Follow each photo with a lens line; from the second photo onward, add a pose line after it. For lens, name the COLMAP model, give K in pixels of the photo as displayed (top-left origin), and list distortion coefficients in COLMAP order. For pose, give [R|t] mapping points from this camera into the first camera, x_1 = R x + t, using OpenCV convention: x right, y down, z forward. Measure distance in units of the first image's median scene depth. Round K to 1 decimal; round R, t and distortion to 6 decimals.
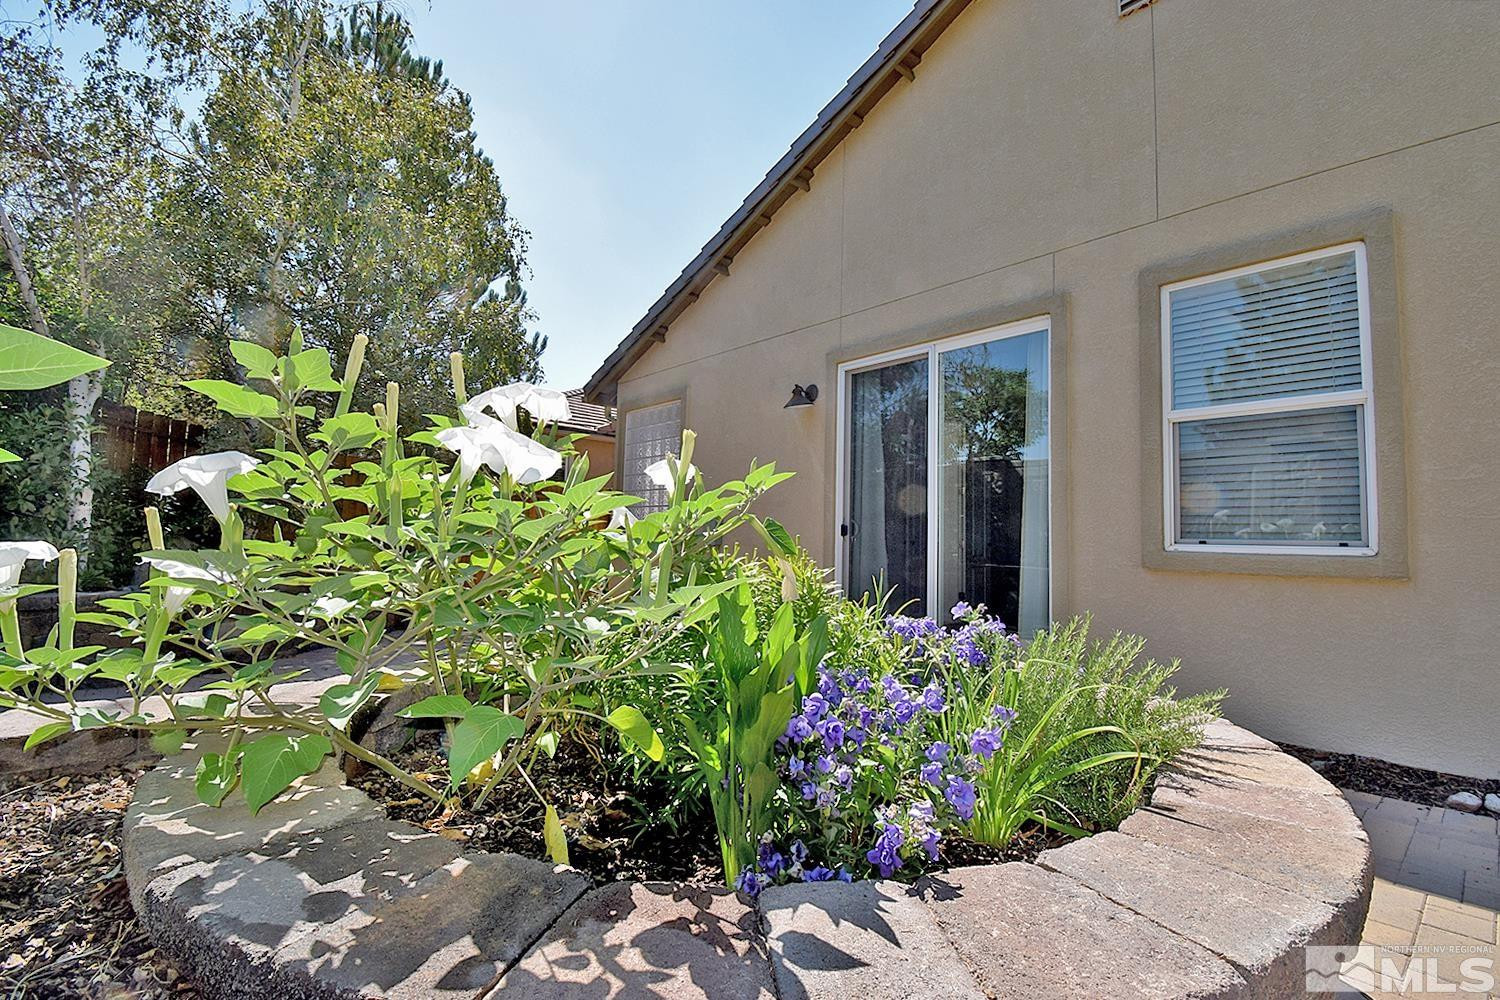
lens RADIAL K [[694.2, 0, 750.9], [0, 694.2, 490.4], [0, 0, 1]] dist [-0.006463, -0.004477]
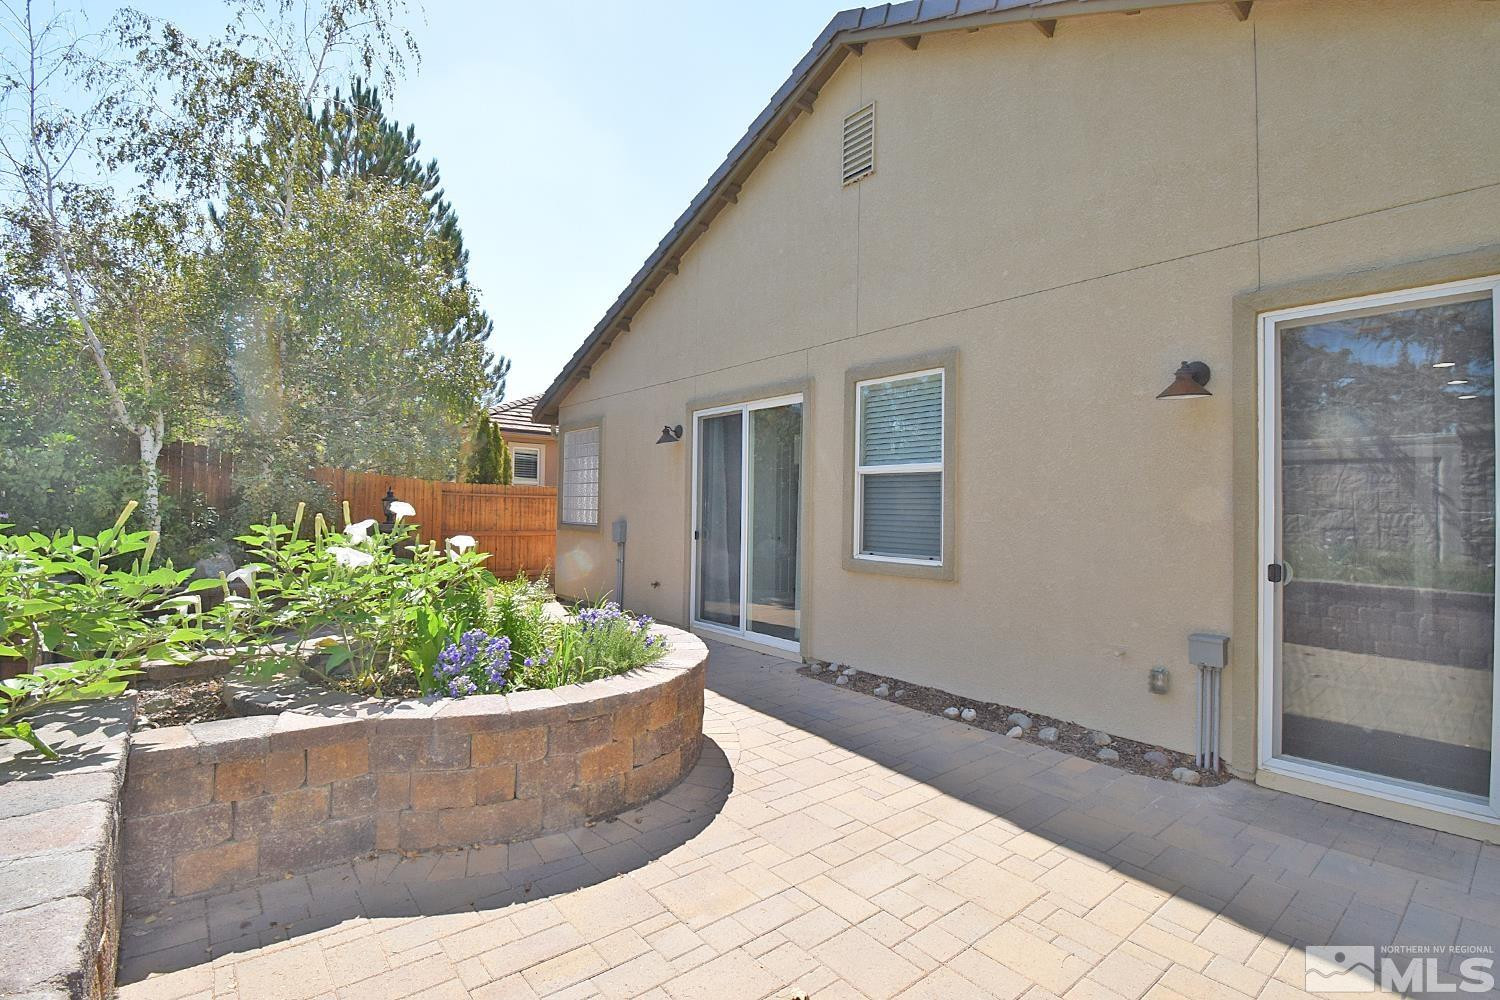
lens RADIAL K [[694.2, 0, 754.2], [0, 694.2, 496.9], [0, 0, 1]] dist [-0.006463, -0.004477]
pose [[0.999696, -0.010940, -0.022085, 0.304817], [0.012117, 0.998473, 0.053892, -0.098906], [0.021462, -0.054143, 0.998303, -0.393109]]
